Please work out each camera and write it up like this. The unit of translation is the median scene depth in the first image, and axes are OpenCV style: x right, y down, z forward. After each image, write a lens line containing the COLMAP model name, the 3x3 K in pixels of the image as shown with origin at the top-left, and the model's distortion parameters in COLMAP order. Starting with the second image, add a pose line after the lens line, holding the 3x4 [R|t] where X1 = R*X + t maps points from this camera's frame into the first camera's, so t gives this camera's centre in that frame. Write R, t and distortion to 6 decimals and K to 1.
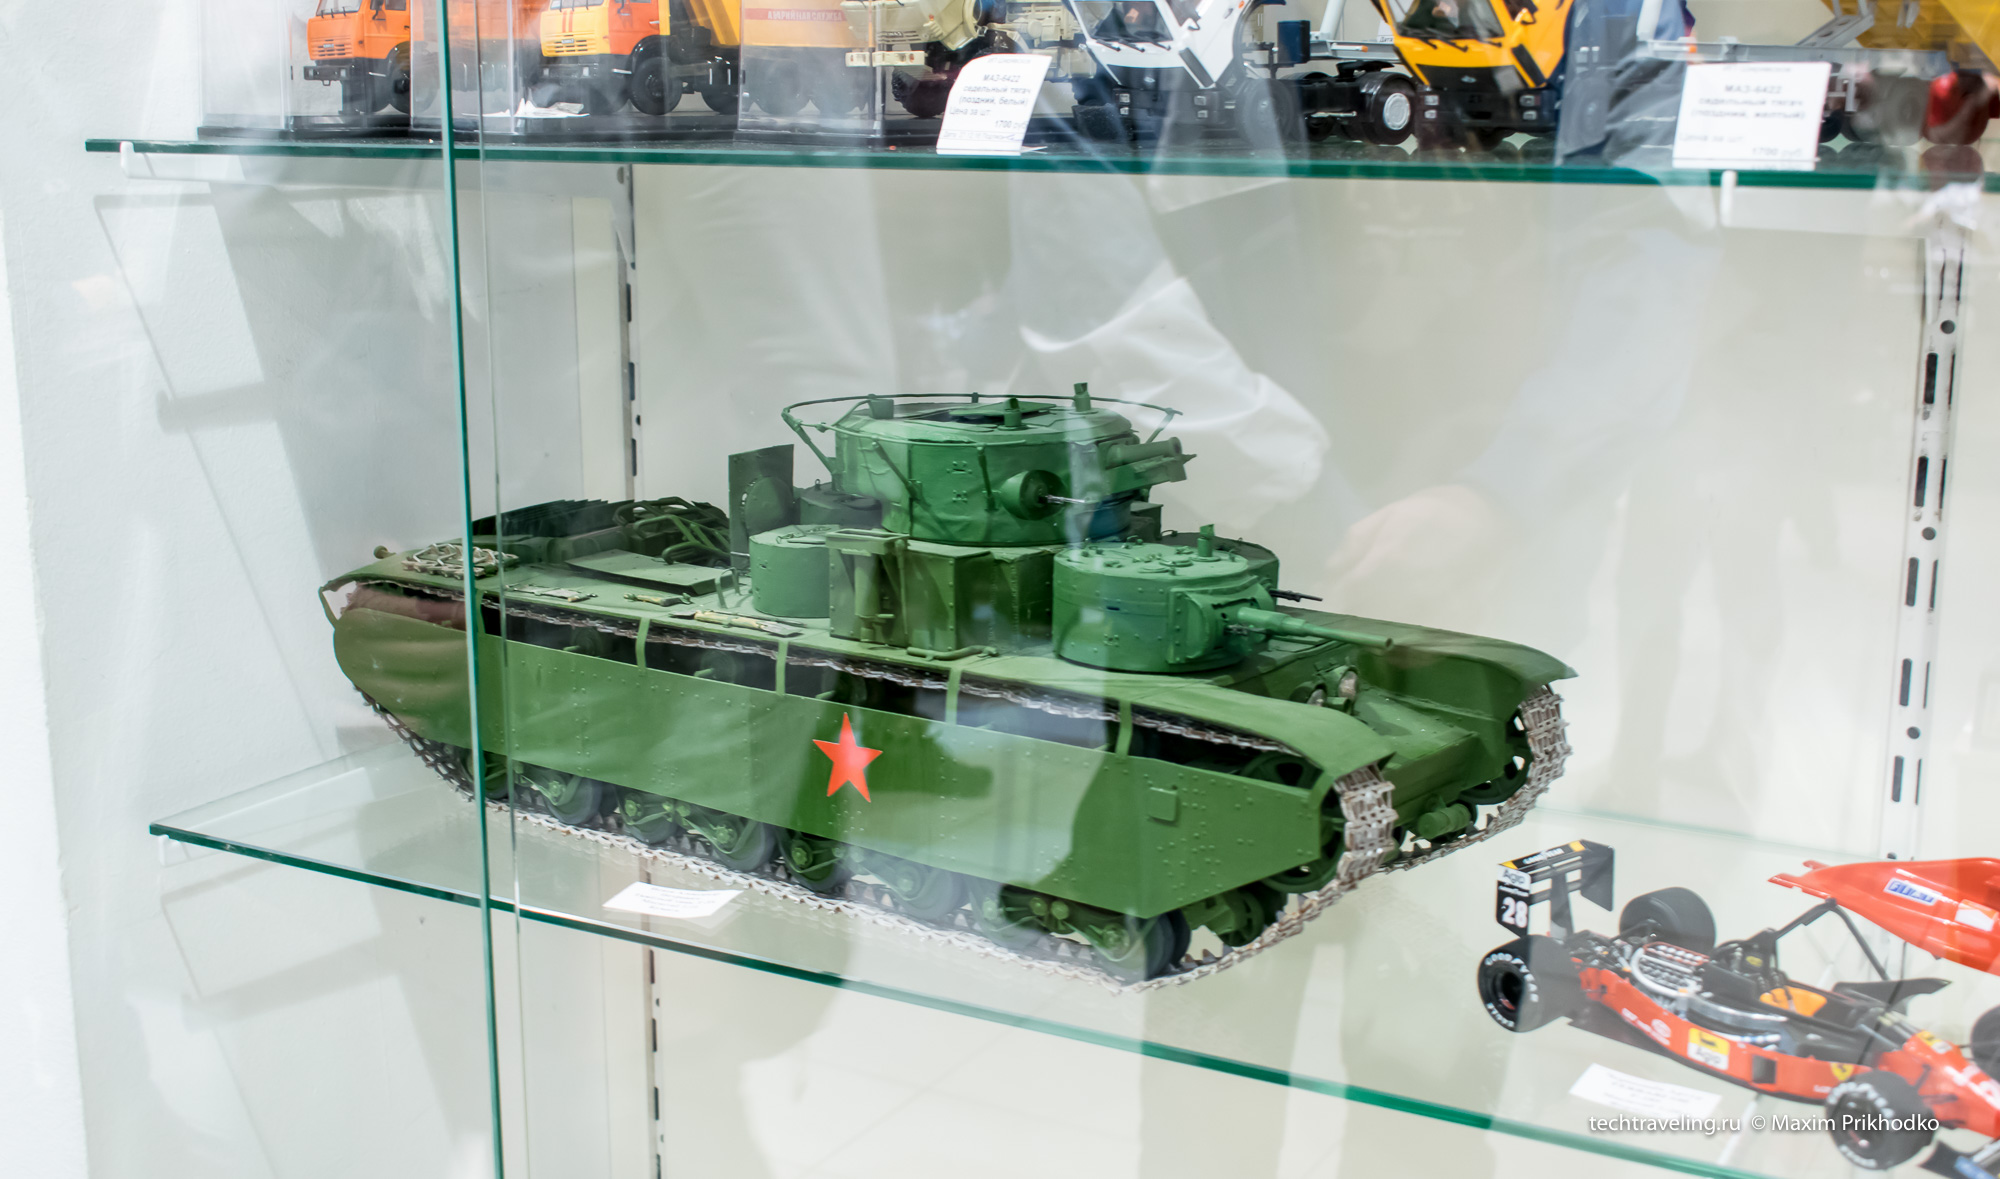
lens RADIAL K [[2404.7, 0, 1000.5], [0, 2404.7, 593.6], [0, 0, 1]] dist [0.072428, 0.000000]
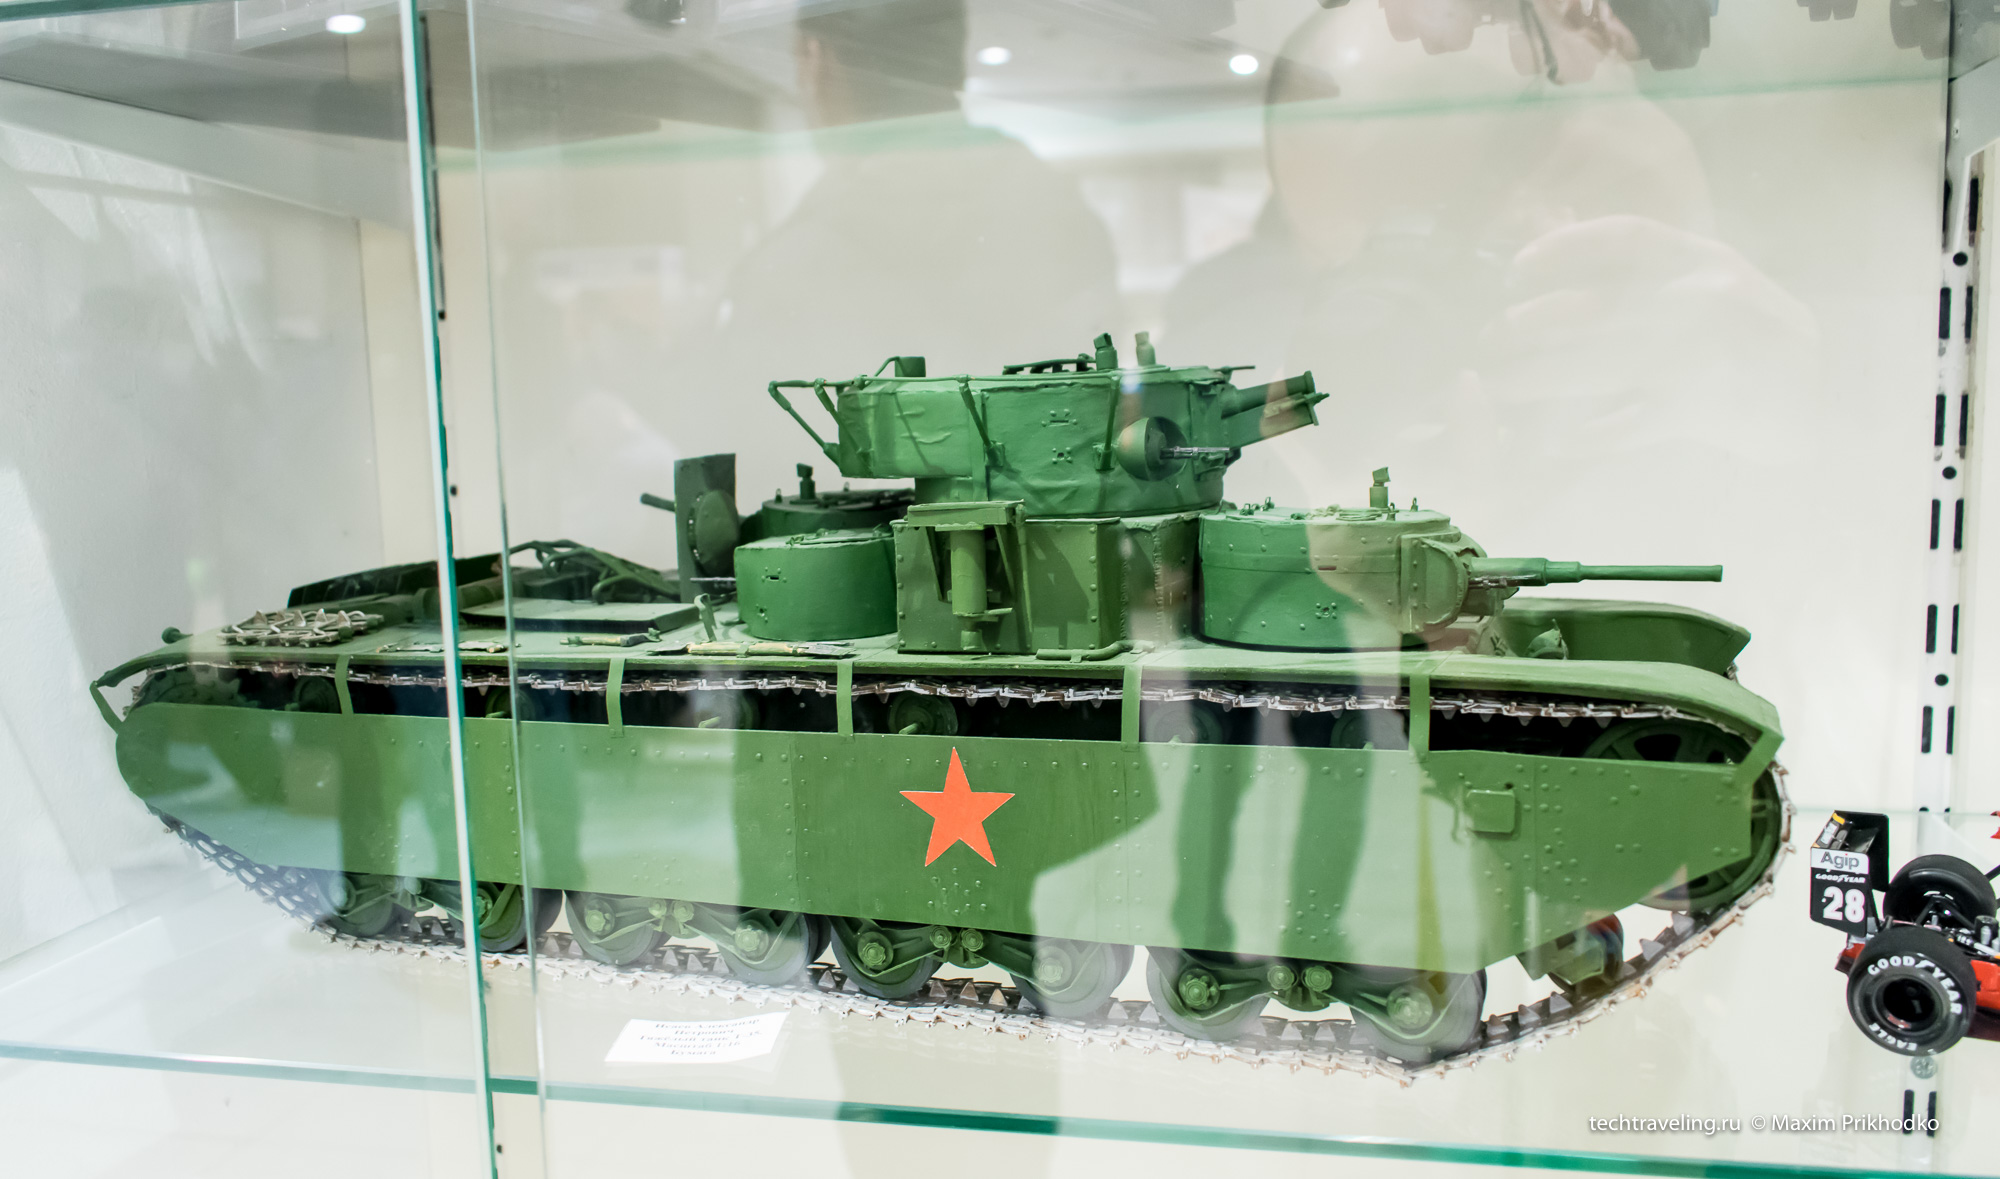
lens RADIAL K [[1675.7, 0, 998.9], [0, 1675.7, 580.8], [0, 0, 1]] dist [-0.001096, 0.014331]
pose [[0.952654, -0.062235, 0.297618, -0.189012], [0.090682, 0.992437, -0.082736, 0.040070], [-0.290218, 0.105808, 0.951093, 0.473829]]
